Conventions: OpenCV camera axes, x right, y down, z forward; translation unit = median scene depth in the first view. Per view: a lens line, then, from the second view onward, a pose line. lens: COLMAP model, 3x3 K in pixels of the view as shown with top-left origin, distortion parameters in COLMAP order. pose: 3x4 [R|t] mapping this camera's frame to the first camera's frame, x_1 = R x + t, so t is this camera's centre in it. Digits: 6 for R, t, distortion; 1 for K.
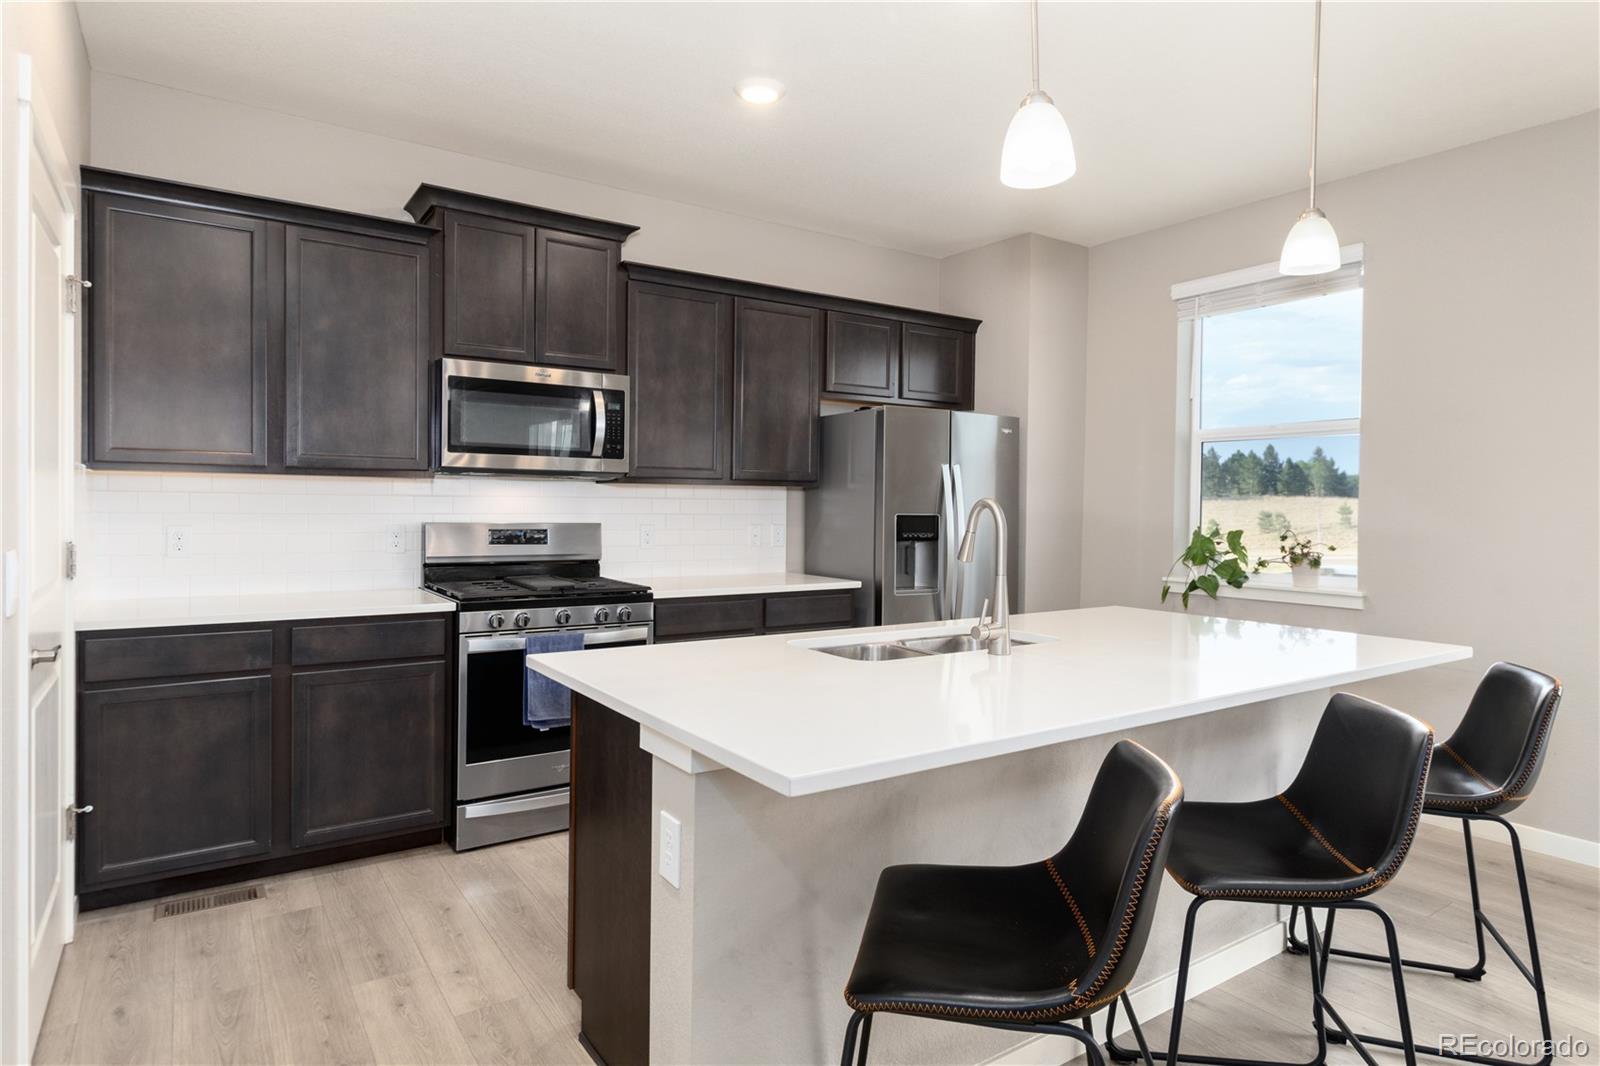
lens RADIAL K [[902.7, 0, 801.1], [0, 902.7, 519.8], [0, 0, 1]] dist [0.000734, -0.000829]
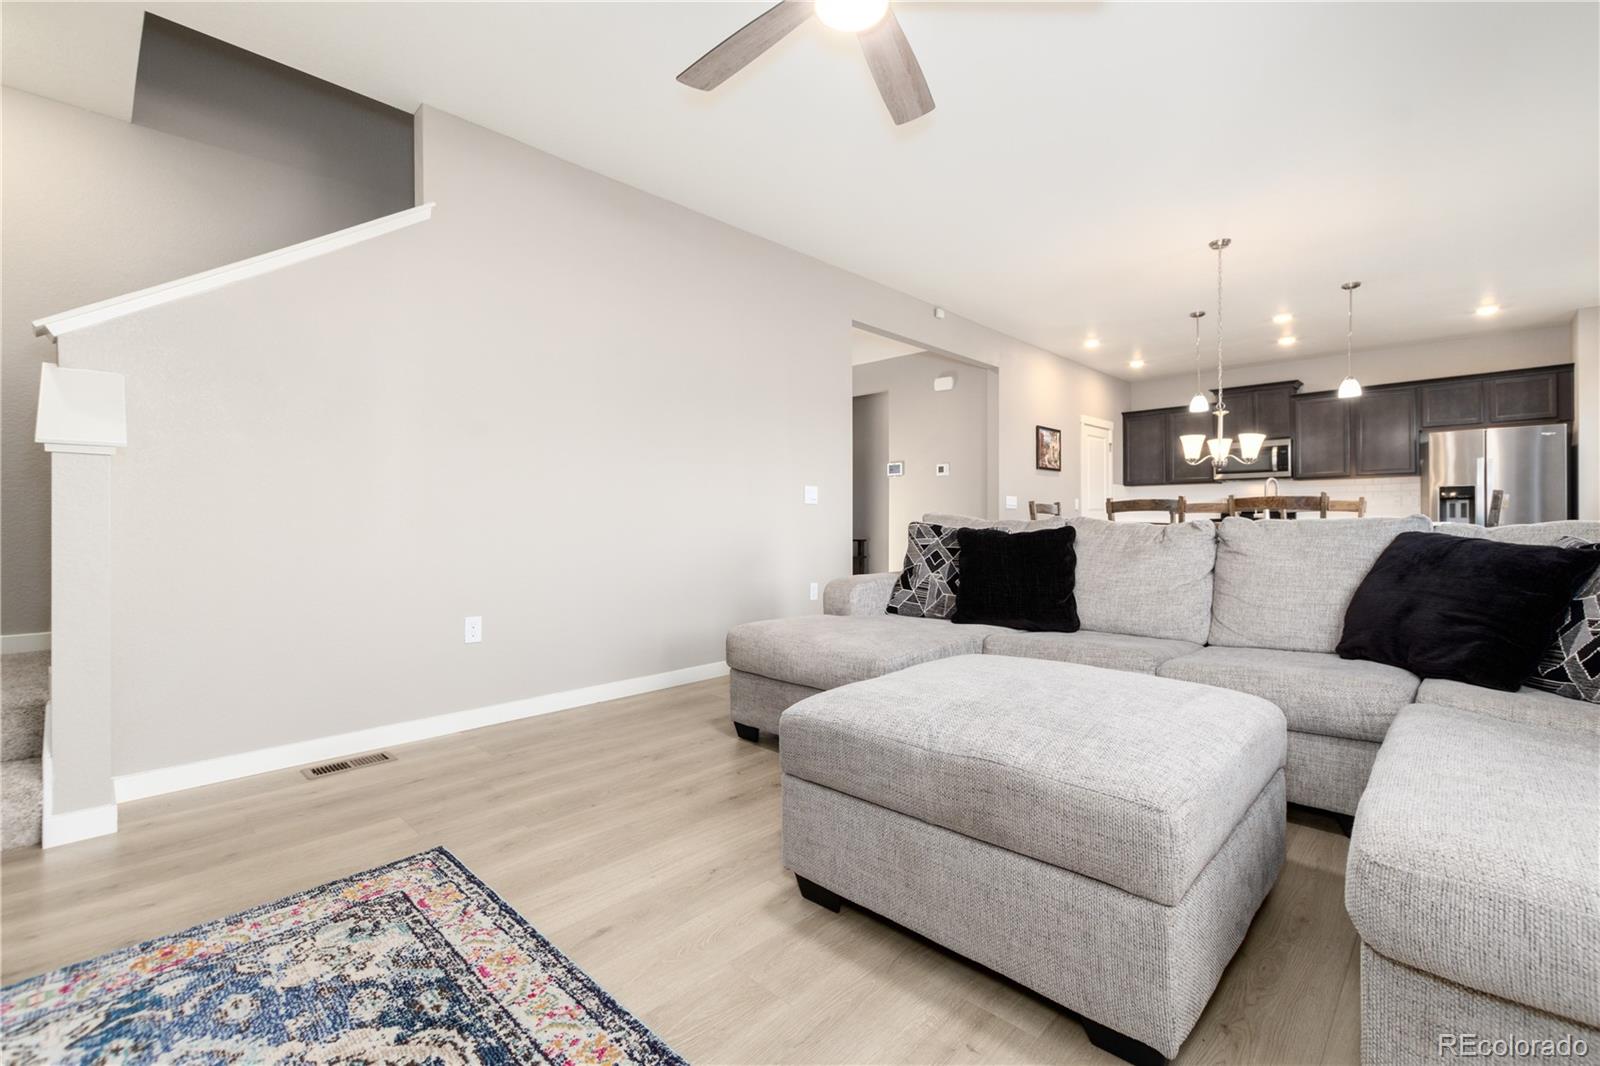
lens RADIAL K [[695.8, 0, 837.2], [0, 695.8, 521.4], [0, 0, 1]] dist [0.003093, -0.000198]
pose [[0.223435, -0.010353, -0.974664, 1.718108], [-0.008045, 0.999890, -0.012465, 0.132926], [0.974686, 0.010627, 0.223327, -0.837025]]
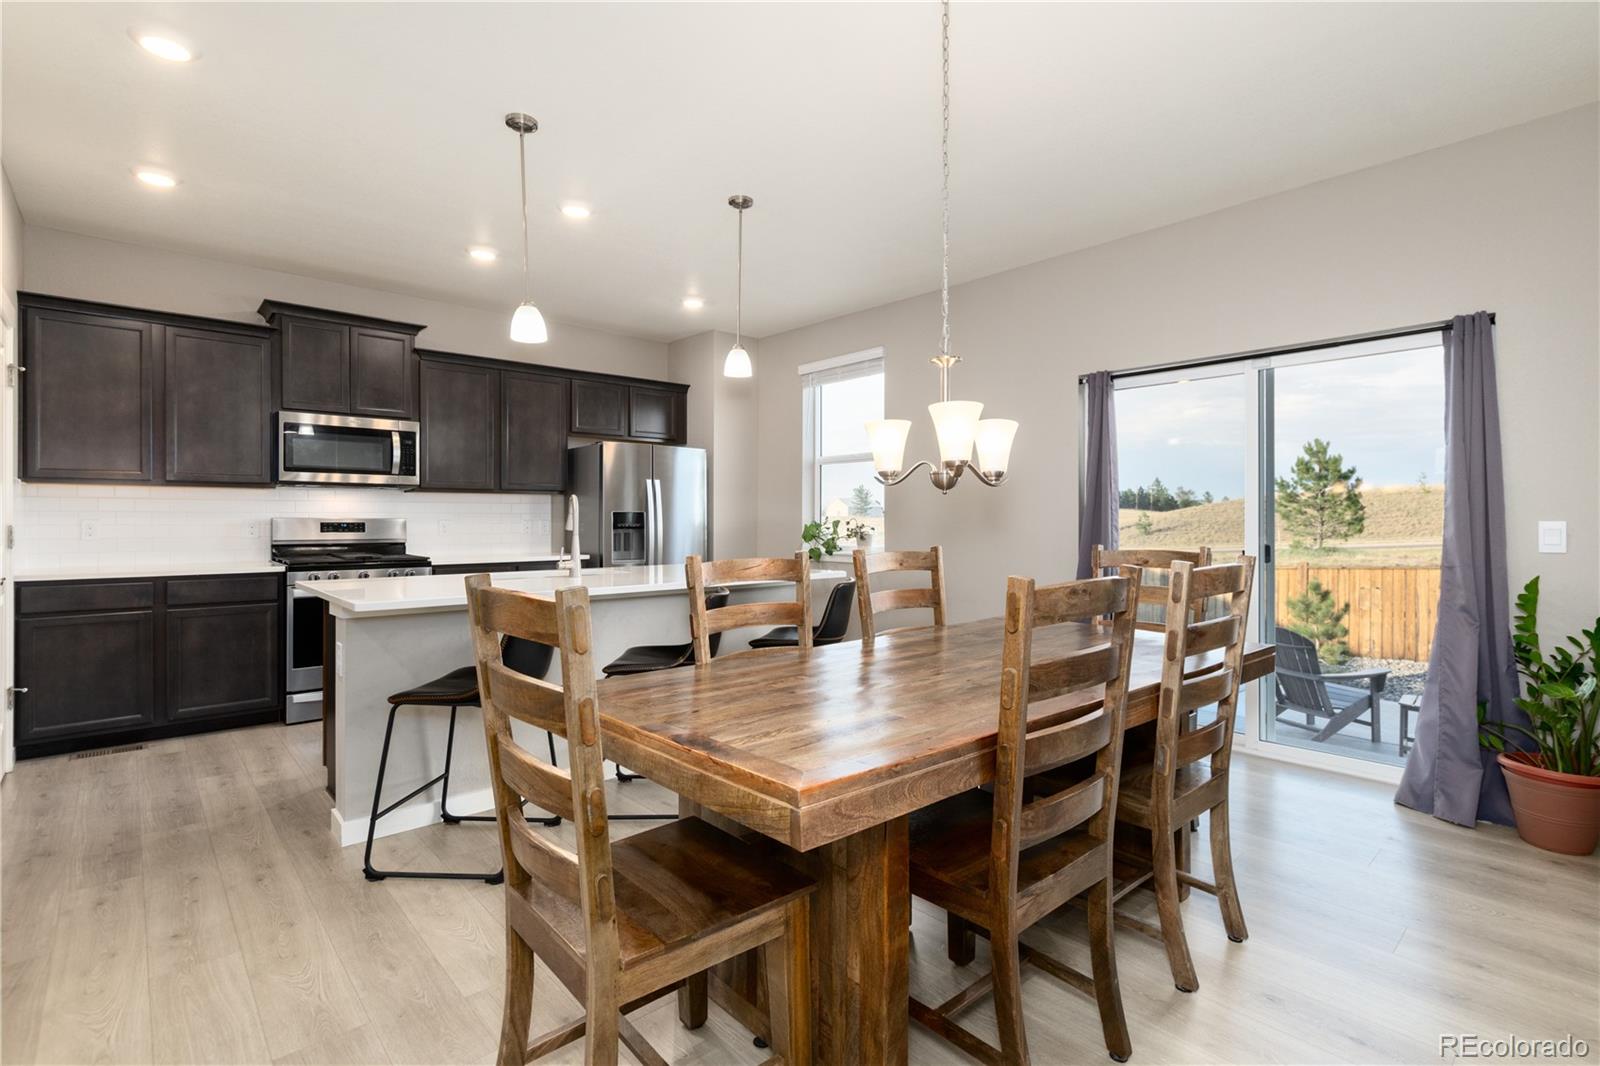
lens RADIAL K [[752.4, 0, 804.3], [0, 752.4, 521.3], [0, 0, 1]] dist [0.001043, -0.000710]
pose [[0.990574, -0.010925, 0.136539, 0.332416], [0.012734, 0.999842, -0.012378, 0.040015], [-0.136382, 0.014000, 0.990557, -0.423253]]
